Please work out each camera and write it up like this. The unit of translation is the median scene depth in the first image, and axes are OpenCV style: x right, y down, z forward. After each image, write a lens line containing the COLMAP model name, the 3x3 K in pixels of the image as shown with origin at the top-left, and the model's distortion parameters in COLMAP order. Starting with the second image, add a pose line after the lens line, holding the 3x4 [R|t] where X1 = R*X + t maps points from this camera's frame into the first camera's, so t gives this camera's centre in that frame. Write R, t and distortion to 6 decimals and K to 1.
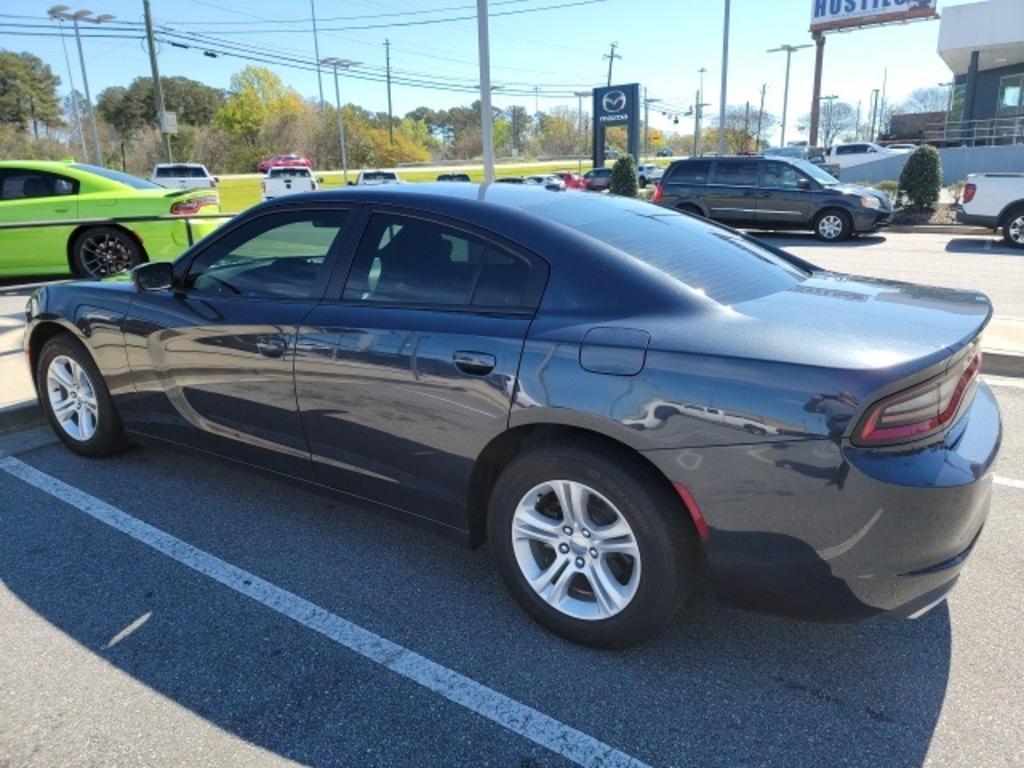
lens RADIAL K [[703.7, 0, 515.3], [0, 703.7, 374.4], [0, 0, 1]] dist [0.034081, -0.018555]
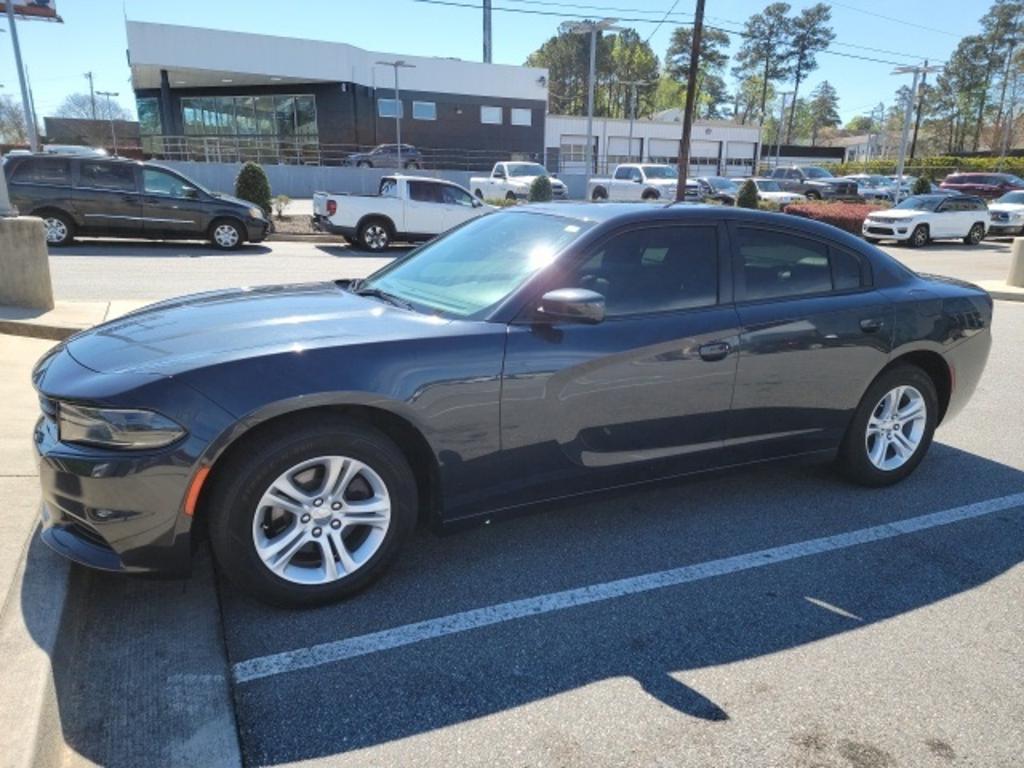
lens RADIAL K [[703.7, 0, 515.6], [0, 703.7, 395.0], [0, 0, 1]] dist [0.034081, -0.018555]
pose [[0.505872, -0.198924, 0.839359, -1.716328], [0.185716, 0.975344, 0.119223, -0.188431], [-0.842380, 0.095571, 0.530342, 0.841225]]
